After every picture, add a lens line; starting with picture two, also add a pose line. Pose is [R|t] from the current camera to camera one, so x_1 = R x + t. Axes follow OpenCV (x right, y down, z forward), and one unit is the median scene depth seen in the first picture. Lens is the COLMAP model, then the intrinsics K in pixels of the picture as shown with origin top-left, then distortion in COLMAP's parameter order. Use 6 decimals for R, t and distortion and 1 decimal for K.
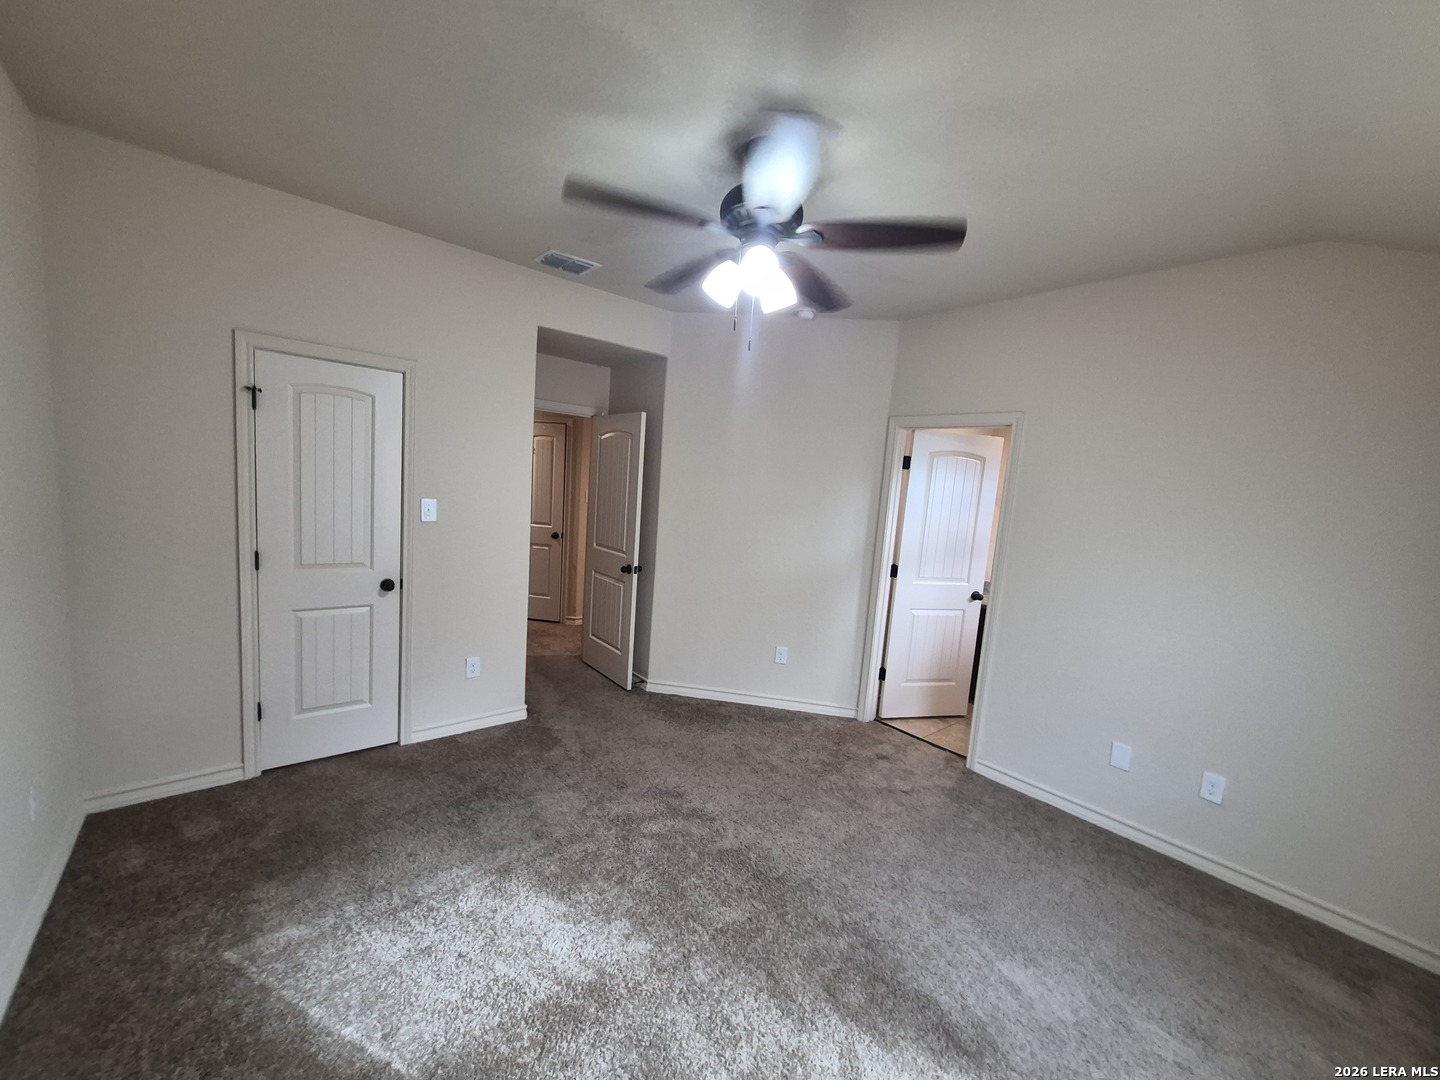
lens RADIAL K [[570.6, 0, 709.7], [0, 570.6, 545.4], [0, 0, 1]] dist [0.009193, -0.000202]
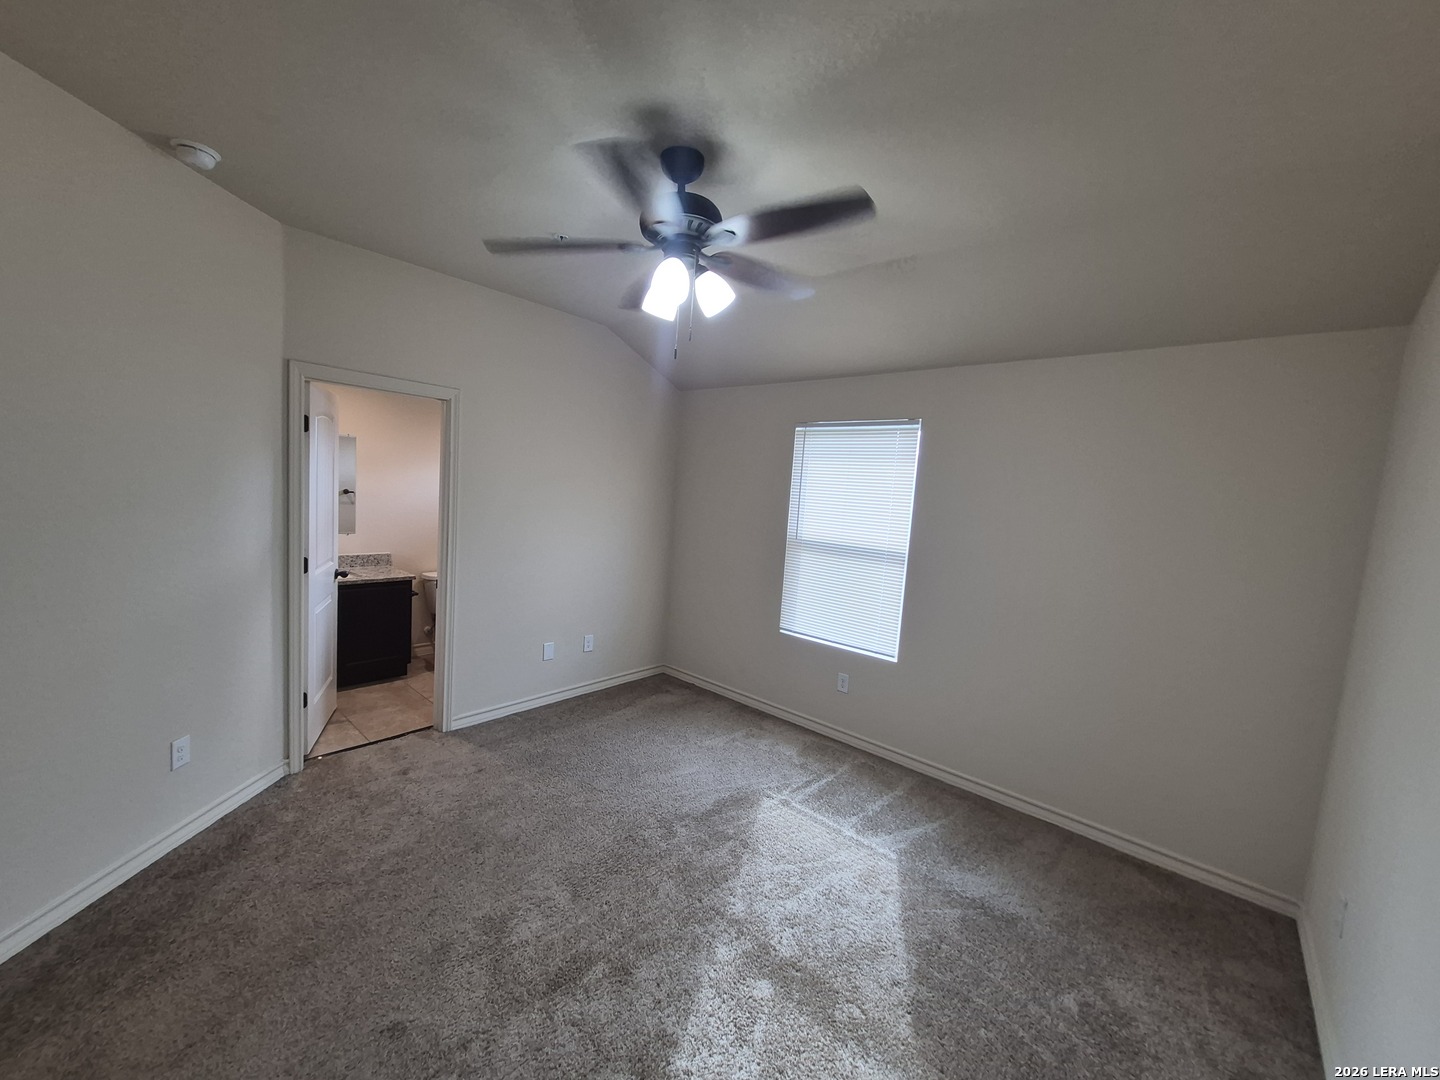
lens RADIAL K [[569.3, 0, 709.3], [0, 569.3, 546.5], [0, 0, 1]] dist [0.004740, 0.000363]
pose [[-0.138987, -0.181078, 0.973598, -0.647197], [0.039346, 0.981354, 0.188138, -0.135364], [-0.989512, 0.064456, -0.129270, 0.730764]]
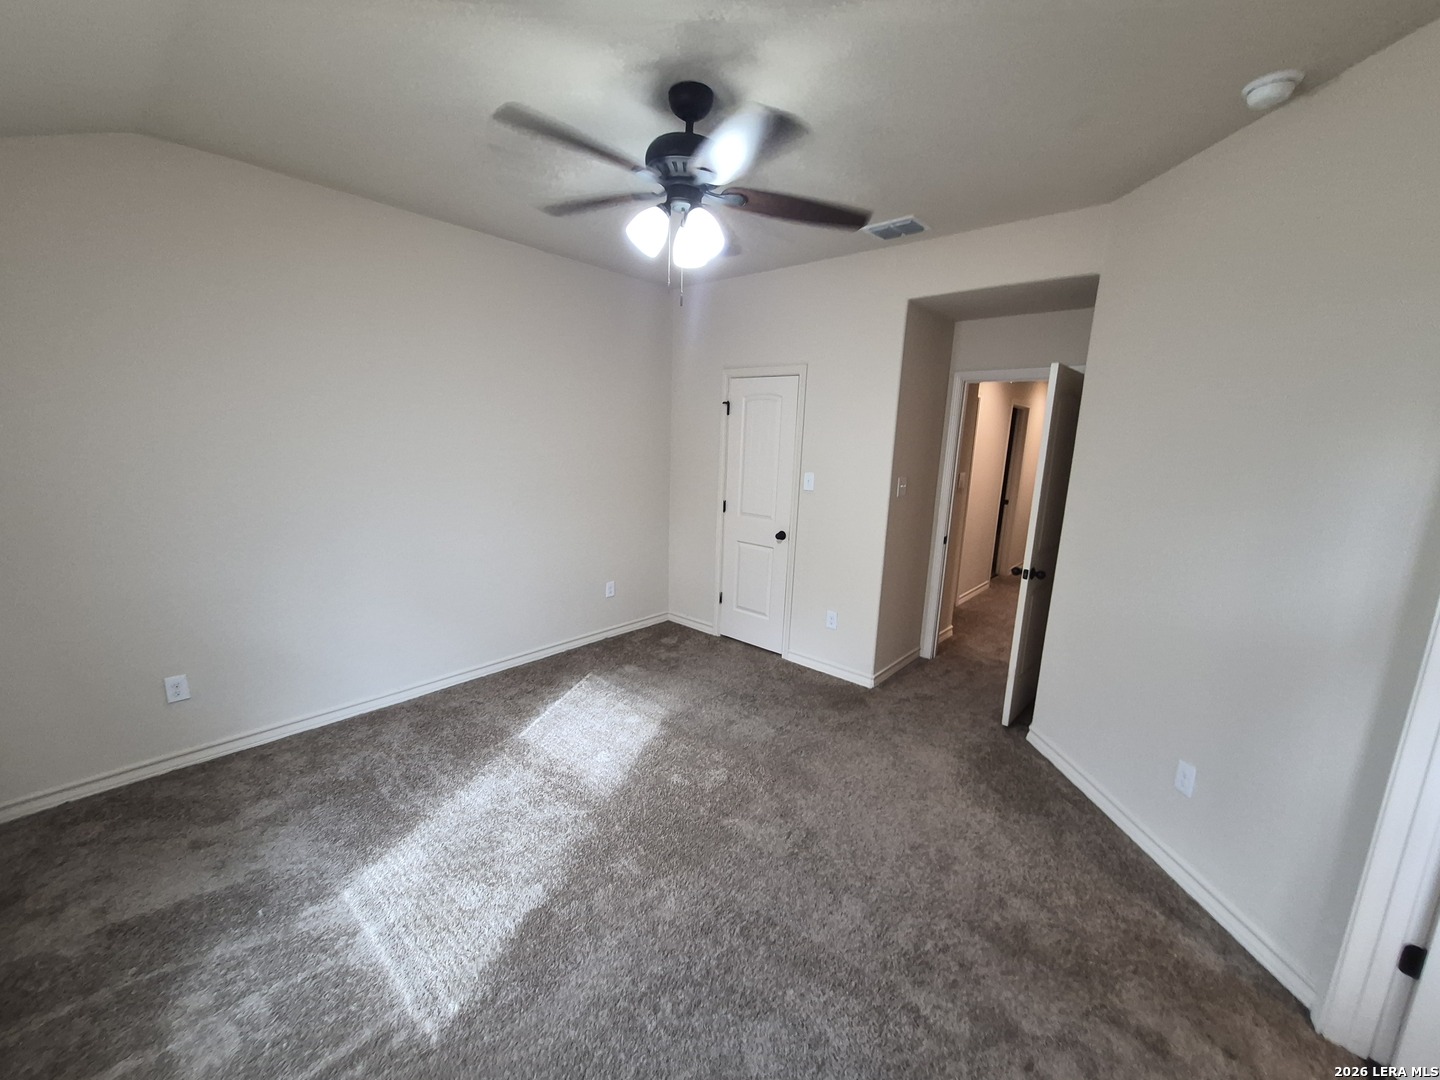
lens RADIAL K [[569.3, 0, 709.3], [0, 569.3, 546.5], [0, 0, 1]] dist [0.004740, 0.000363]
pose [[0.152504, 0.116280, -0.981438, 0.743679], [-0.140246, 0.985551, 0.094975, -0.008978], [0.978301, 0.123159, 0.166608, 0.616733]]
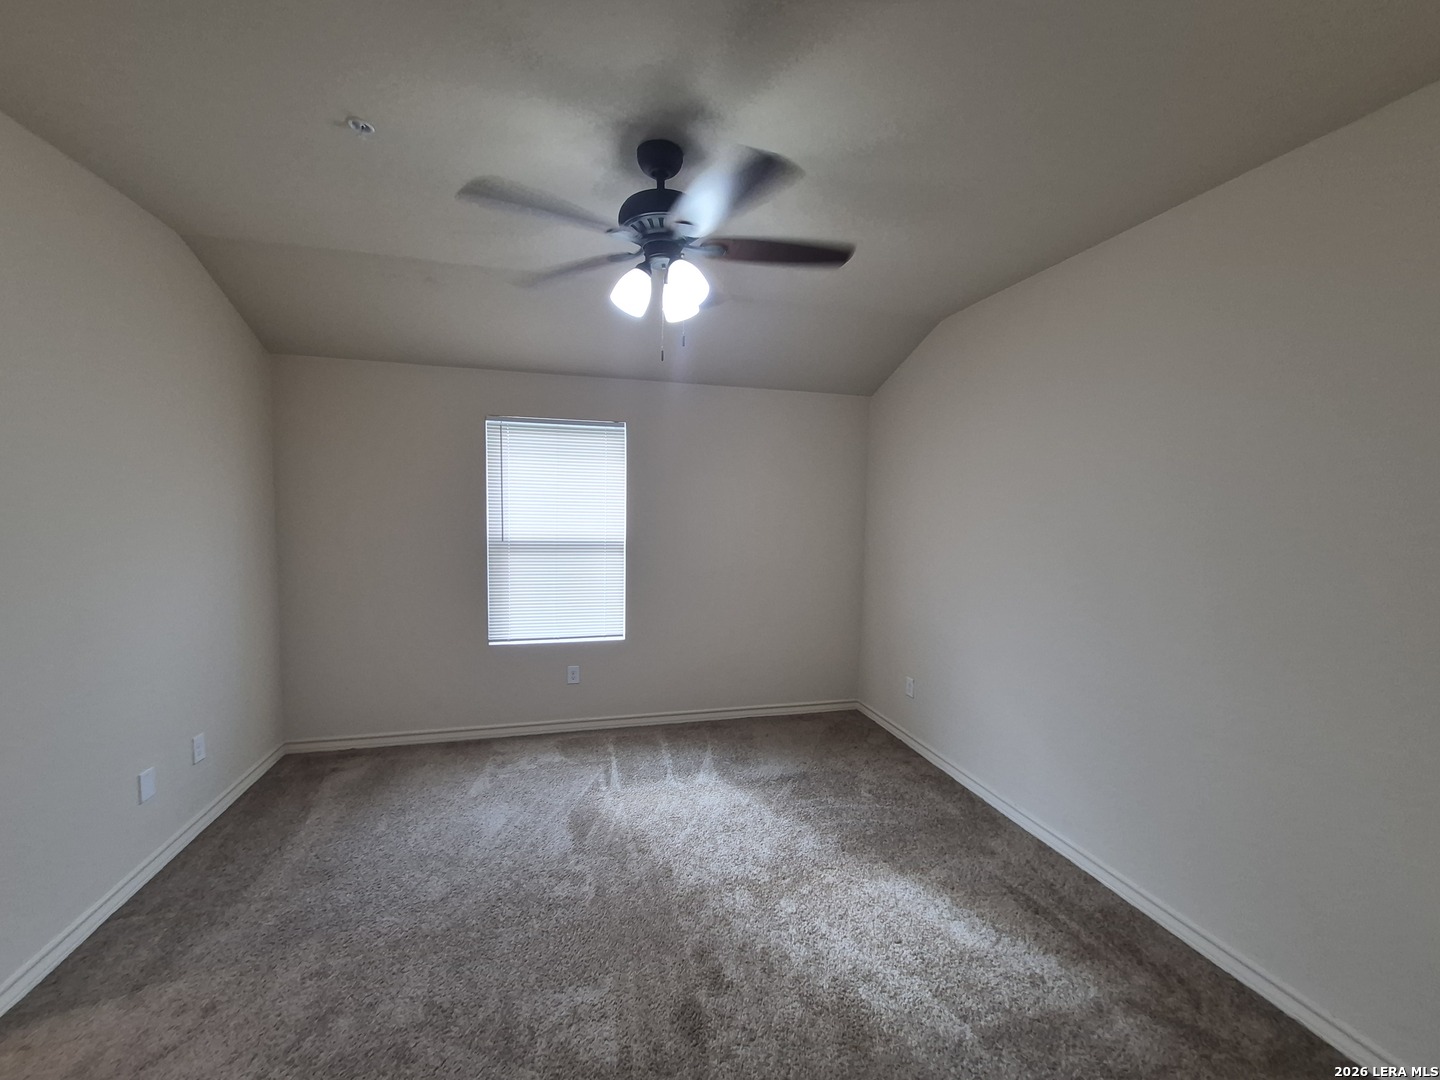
lens RADIAL K [[569.3, 0, 709.3], [0, 569.3, 546.5], [0, 0, 1]] dist [0.004740, 0.000363]
pose [[-0.902219, -0.119626, 0.414356, -0.297870], [-0.033278, 0.977207, 0.209664, -0.157608], [-0.429993, 0.175373, -0.885636, 1.254939]]
